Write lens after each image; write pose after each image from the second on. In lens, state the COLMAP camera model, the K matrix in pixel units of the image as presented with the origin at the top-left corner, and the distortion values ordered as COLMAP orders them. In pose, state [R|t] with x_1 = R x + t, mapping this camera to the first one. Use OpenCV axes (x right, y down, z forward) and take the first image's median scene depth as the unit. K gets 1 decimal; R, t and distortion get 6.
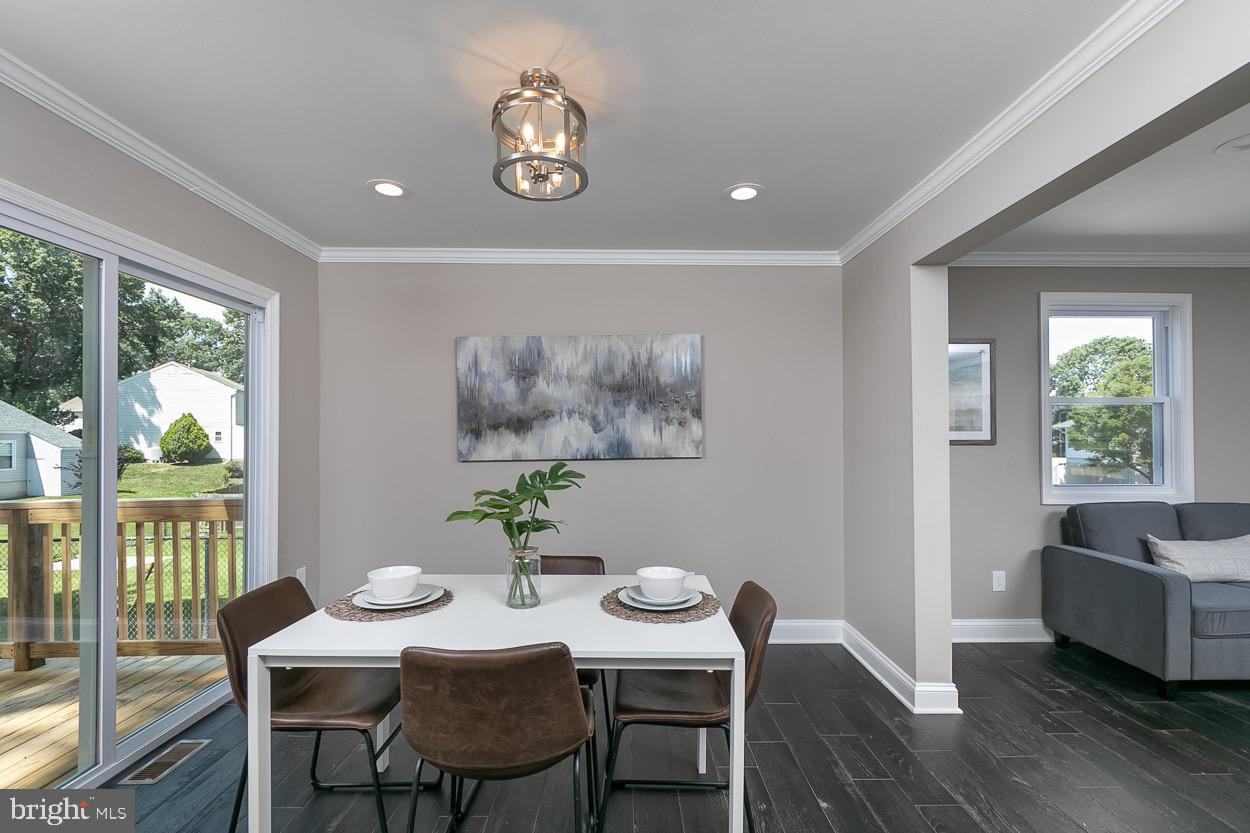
lens RADIAL K [[546.3, 0, 628.4], [0, 546.3, 439.8], [0, 0, 1]] dist [-0.001425, -0.000051]
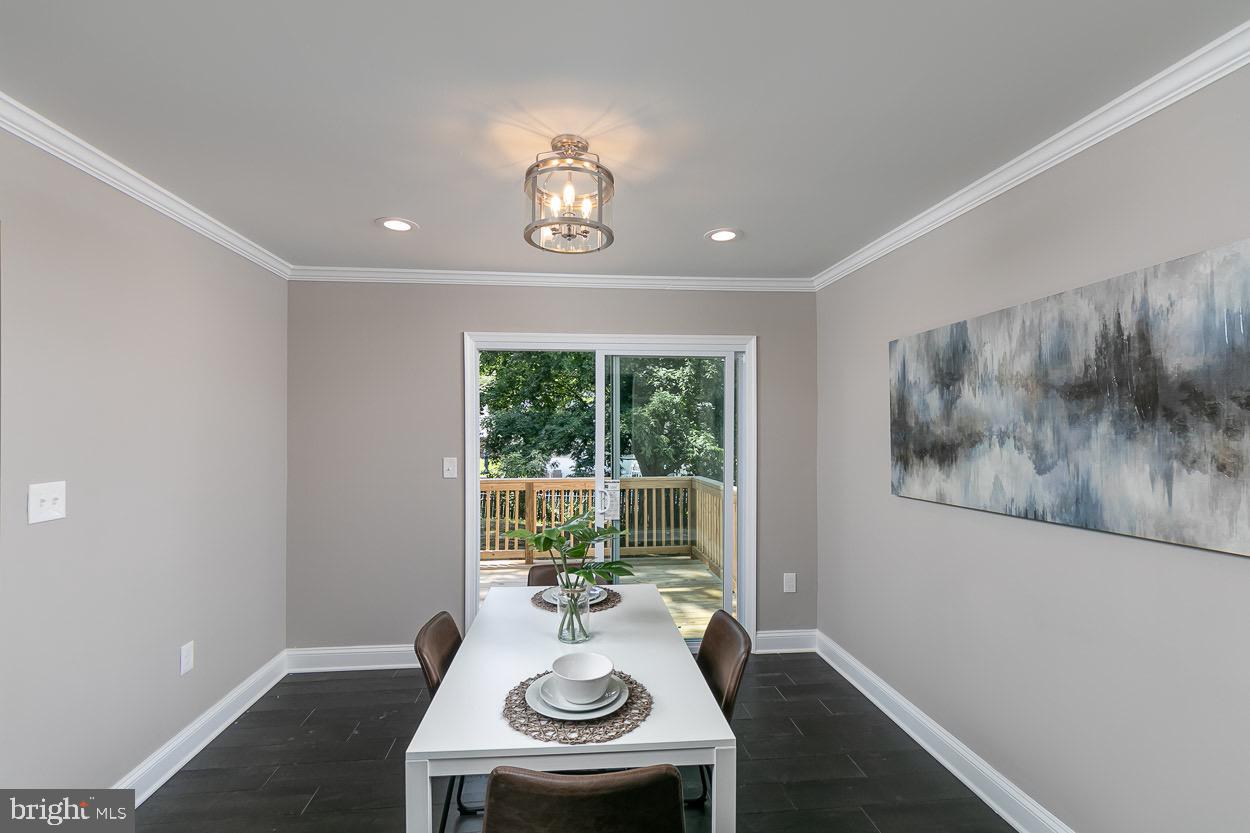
lens RADIAL K [[546.3, 0, 620.9], [0, 546.3, 424.3], [0, 0, 1]] dist [-0.001425, -0.000051]
pose [[0.092863, -0.006722, -0.995656, 0.455616], [-0.004358, 0.999965, -0.007158, -0.057249], [0.995669, 0.005004, 0.092830, 0.523404]]
